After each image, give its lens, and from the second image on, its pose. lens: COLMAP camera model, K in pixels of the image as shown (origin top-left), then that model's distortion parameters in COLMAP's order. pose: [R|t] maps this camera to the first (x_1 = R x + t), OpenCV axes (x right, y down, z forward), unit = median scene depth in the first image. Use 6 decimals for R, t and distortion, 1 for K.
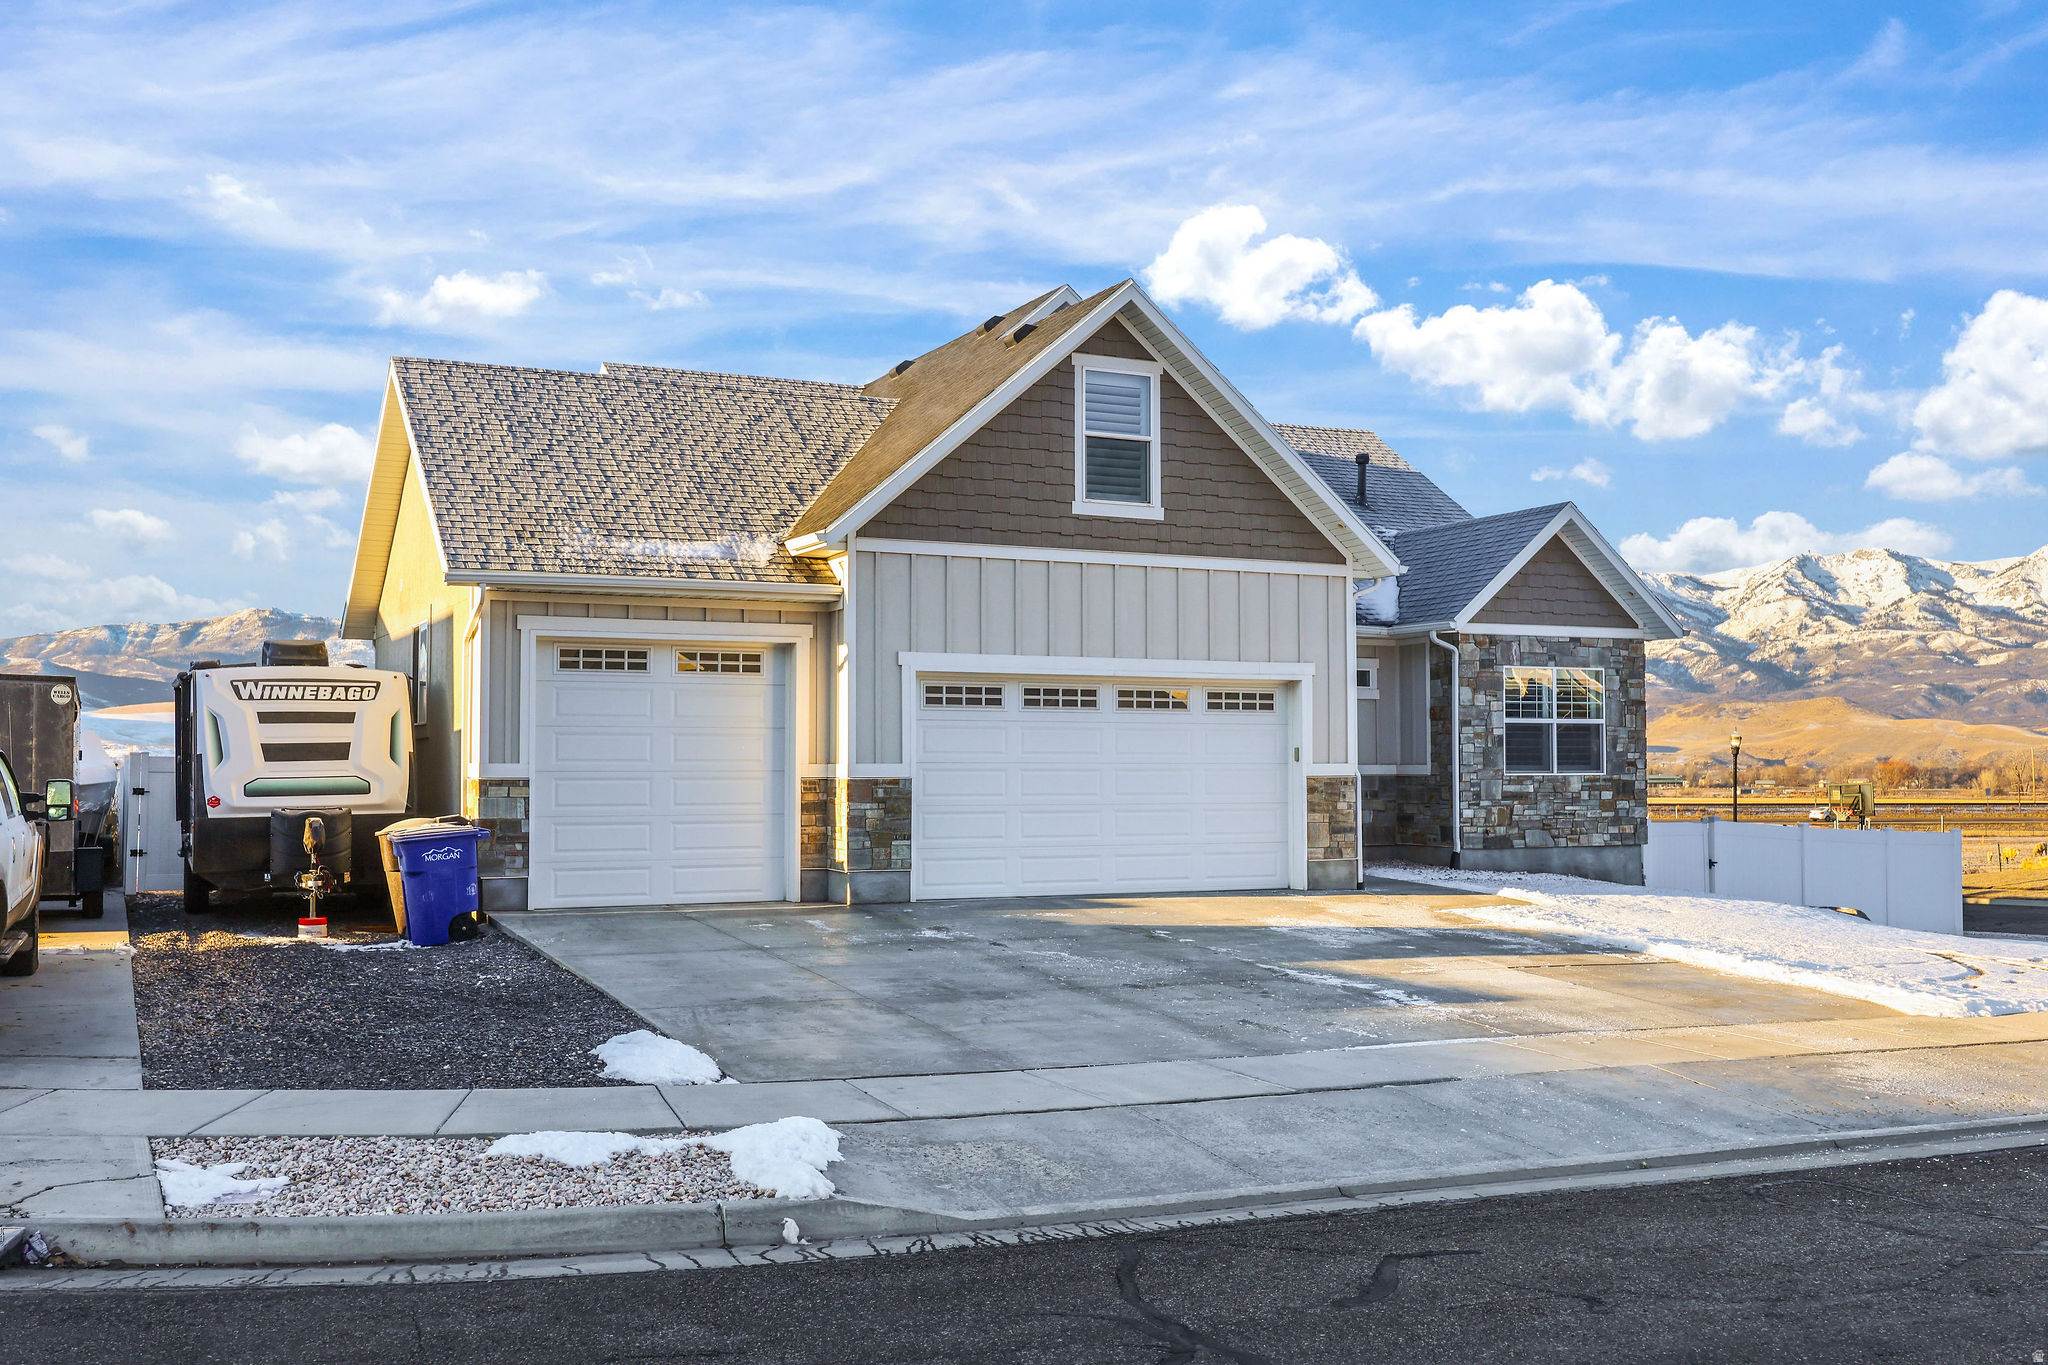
lens RADIAL K [[1929.8, 0, 1024.0], [0, 1929.8, 682.5], [0, 0, 1]] dist [-0.002965, -0.000424]
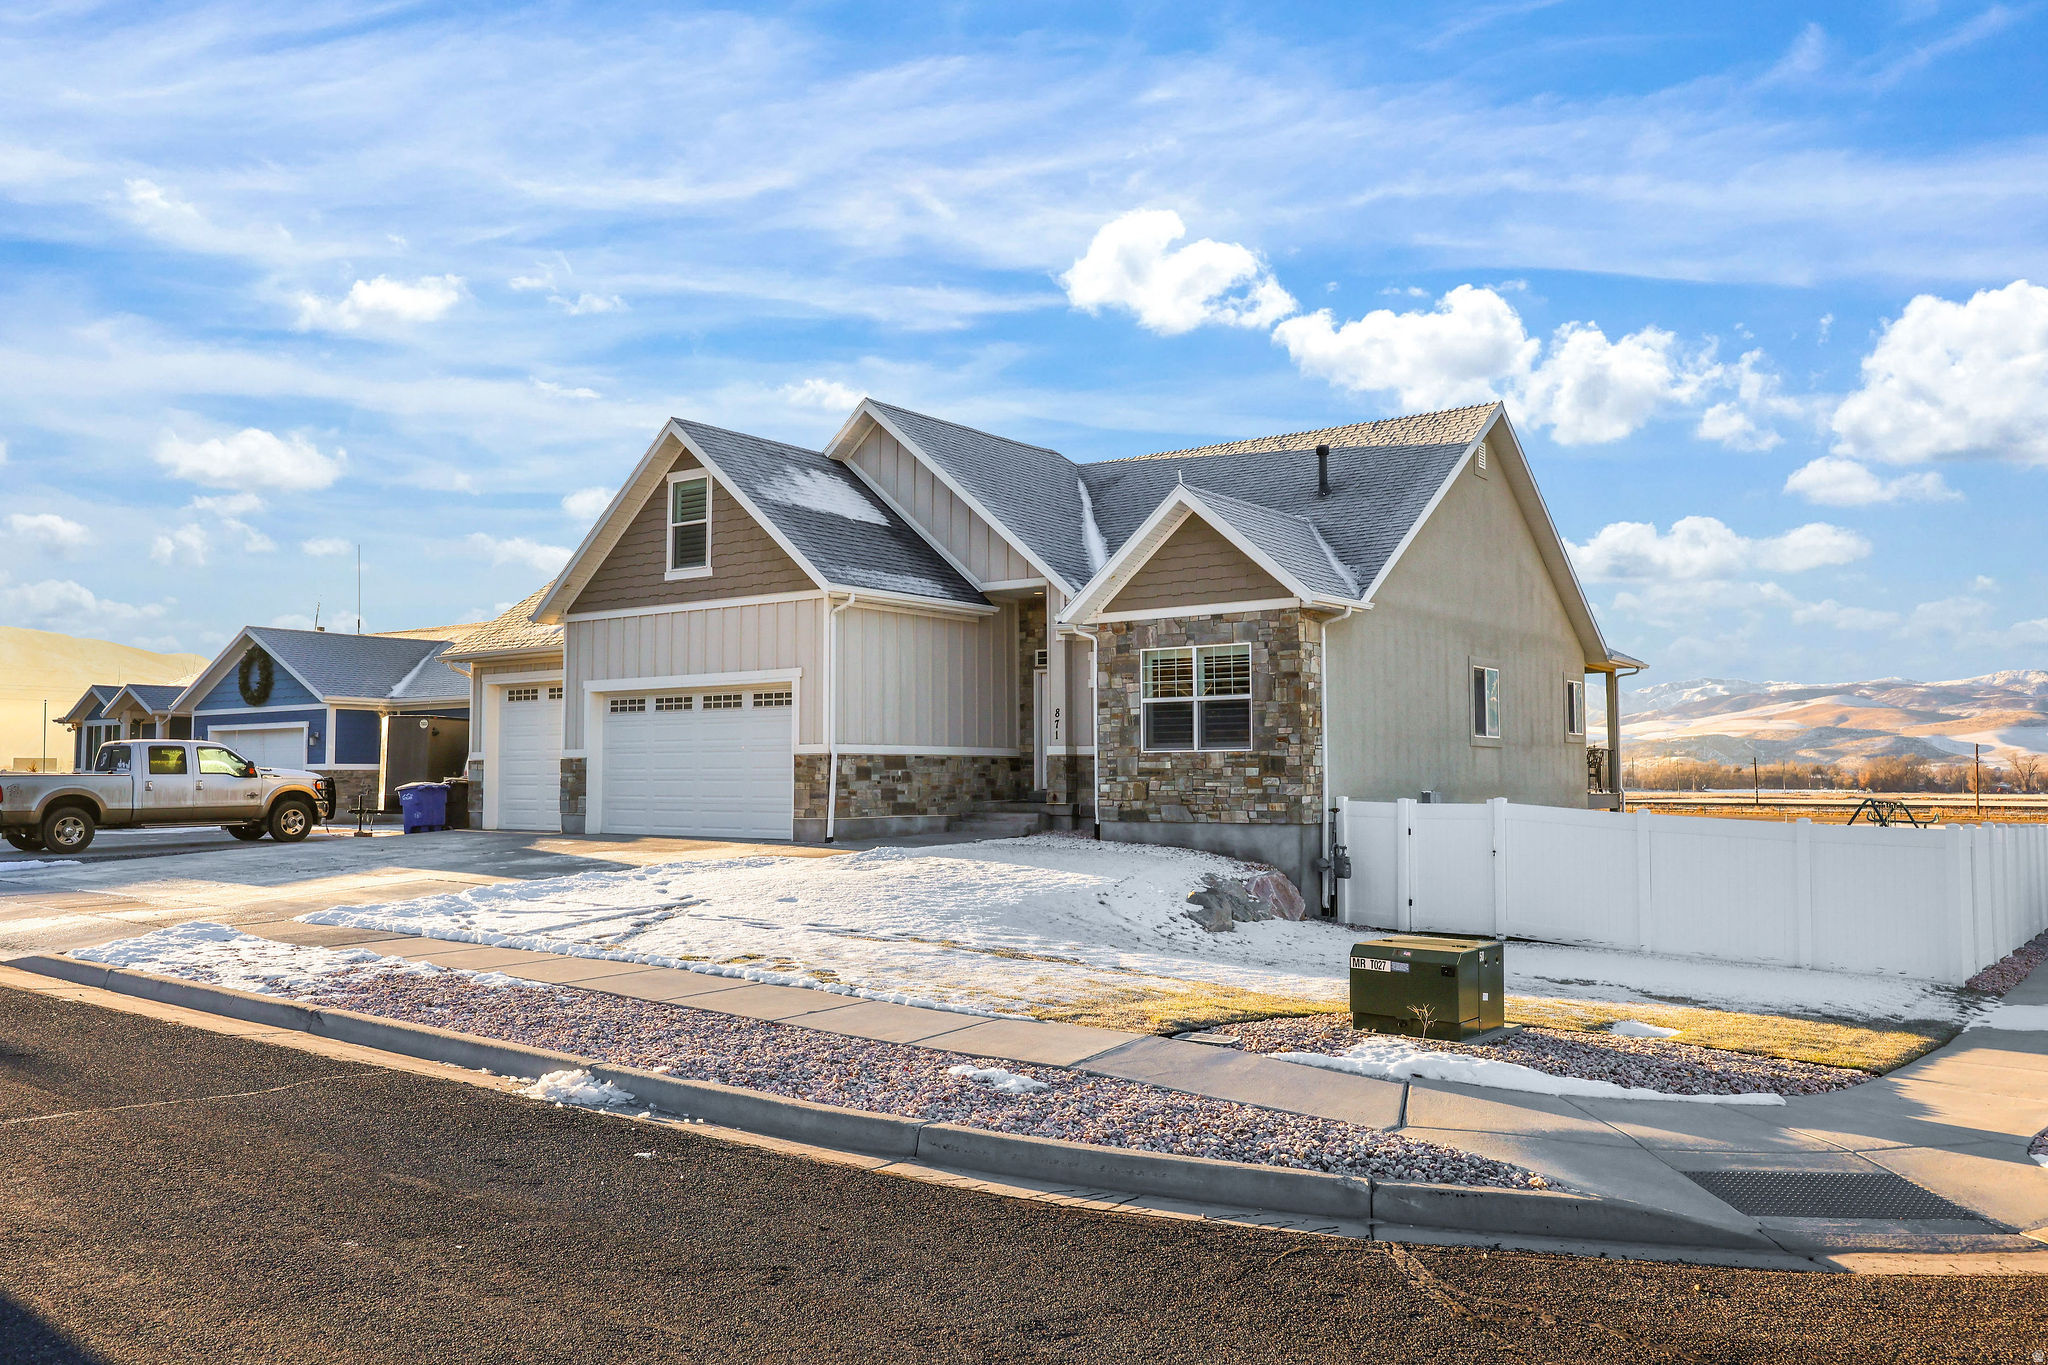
lens RADIAL K [[1561.9, 0, 1024.0], [0, 1561.9, 682.5], [0, 0, 1]] dist [0.000769, 0.000642]
pose [[0.460778, -0.053764, -0.885885, 1.167800], [0.042237, 0.998361, -0.038621, 0.047742], [0.886510, -0.019622, 0.462294, 0.652099]]
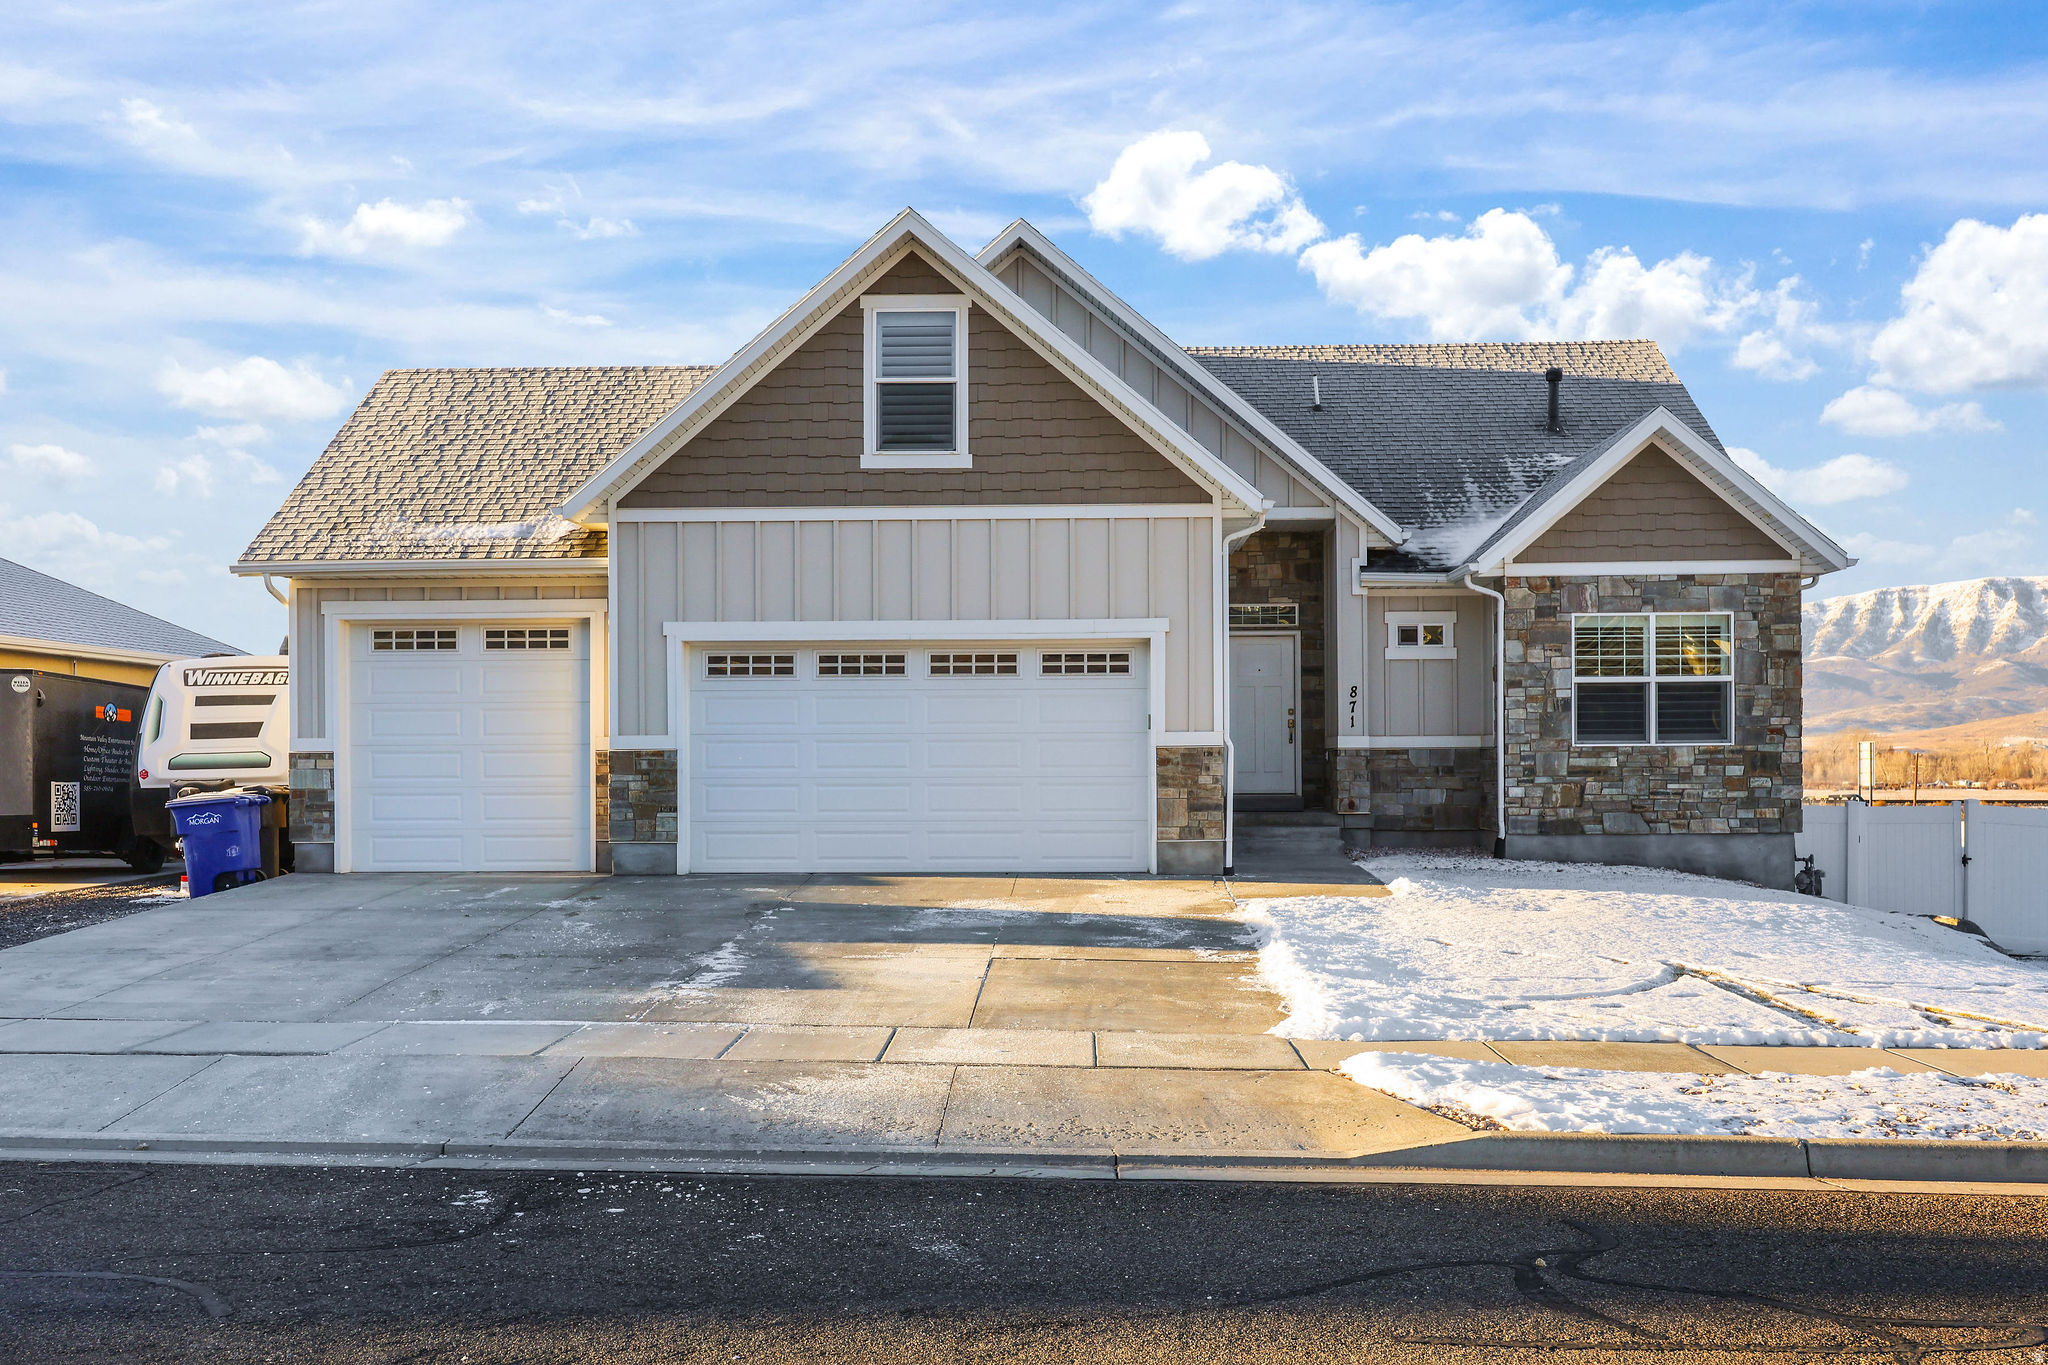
lens RADIAL K [[1965.1, 0, 1025.2], [0, 1965.1, 773.6], [0, 0, 1]] dist [-0.000744, -0.003240]
pose [[0.885134, -0.001846, -0.465332, 0.515785], [0.025465, 0.998686, 0.044477, 0.019514], [0.464638, -0.051218, 0.884018, 0.174590]]
